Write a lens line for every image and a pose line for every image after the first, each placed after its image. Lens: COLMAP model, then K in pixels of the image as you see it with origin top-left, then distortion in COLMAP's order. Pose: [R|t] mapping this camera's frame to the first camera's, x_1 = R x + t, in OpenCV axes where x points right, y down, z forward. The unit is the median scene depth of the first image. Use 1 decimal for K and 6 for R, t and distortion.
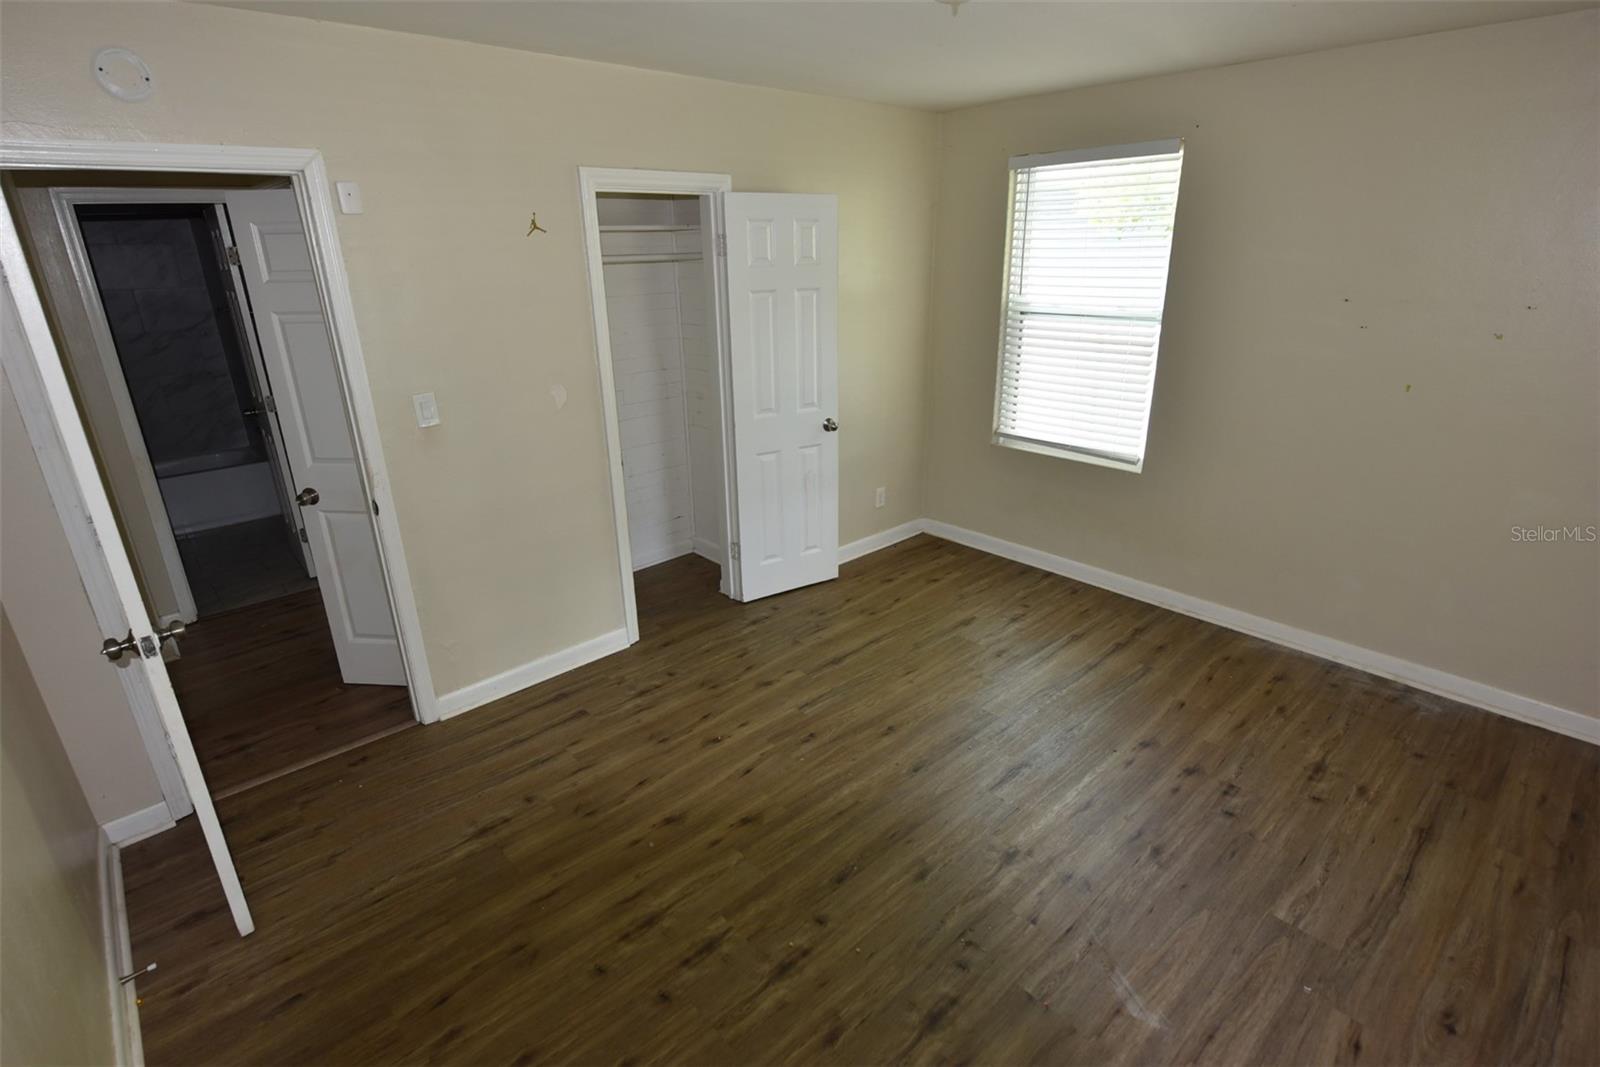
lens RADIAL K [[782.9, 0, 803.7], [0, 782.9, 534.6], [0, 0, 1]] dist [-0.002106, 0.000200]
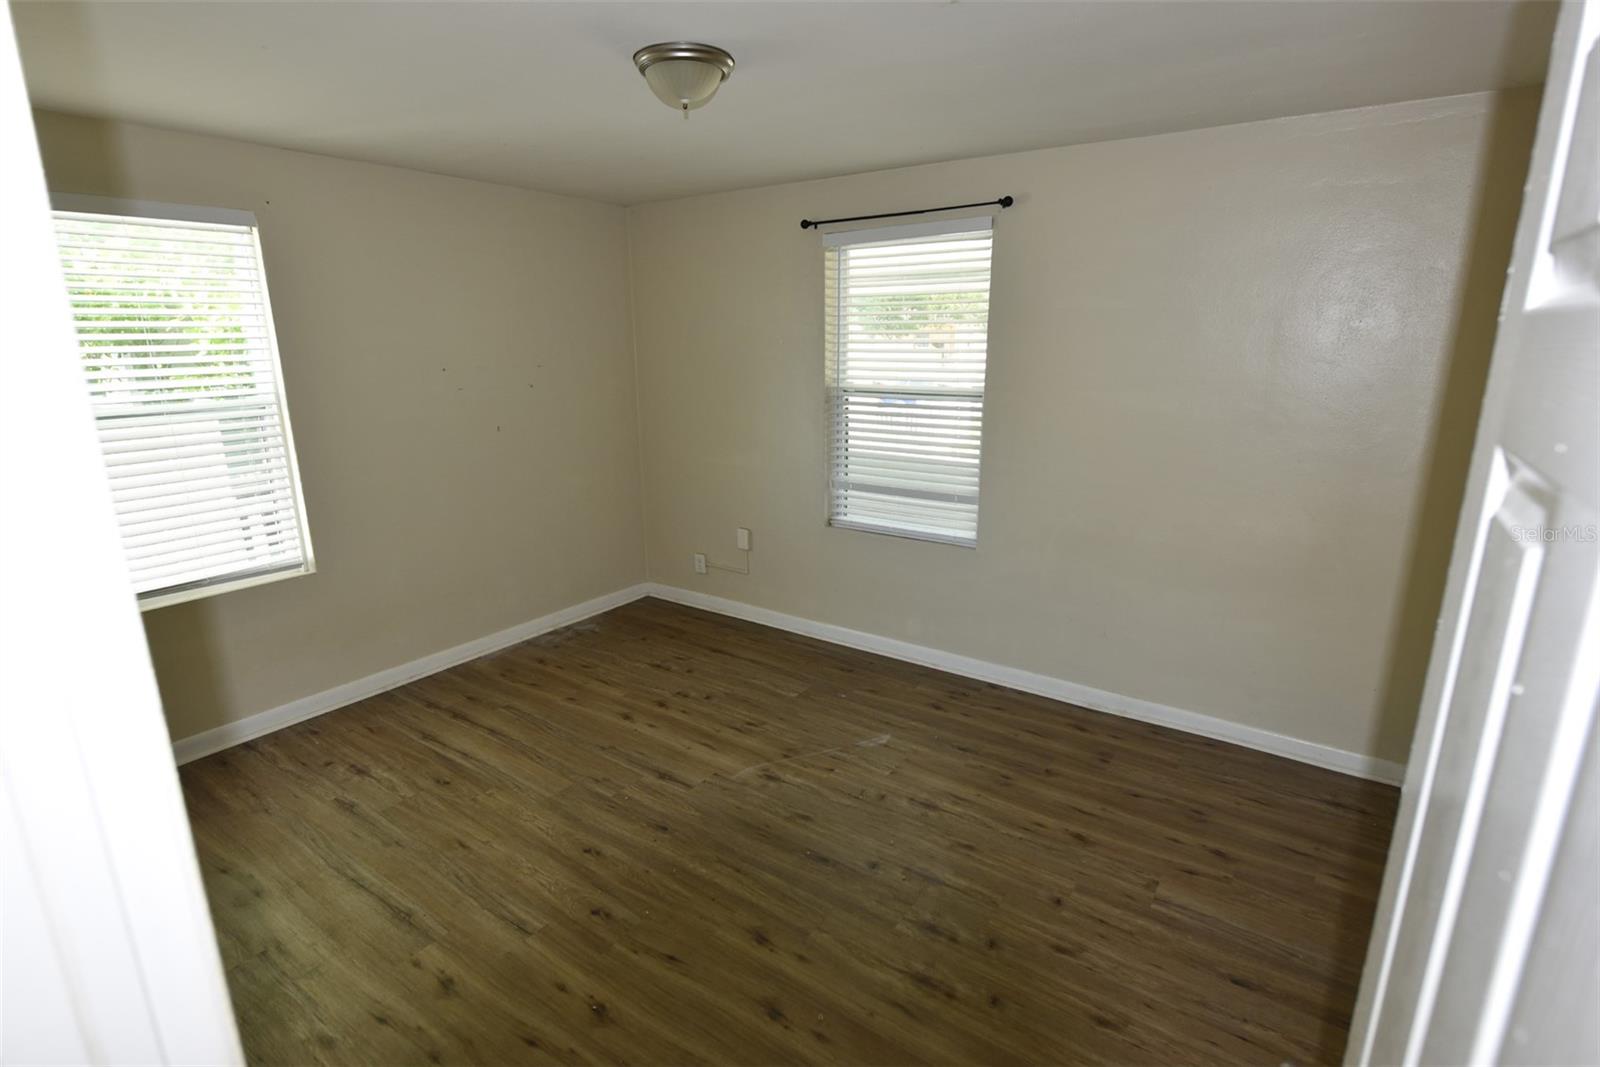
lens RADIAL K [[782.9, 0, 803.4], [0, 782.9, 533.3], [0, 0, 1]] dist [-0.002106, 0.000200]
pose [[-0.217230, -0.221252, 0.950715, -0.681279], [0.351593, 0.890862, 0.287659, -0.228749], [-0.910601, 0.396753, -0.115731, 0.735265]]
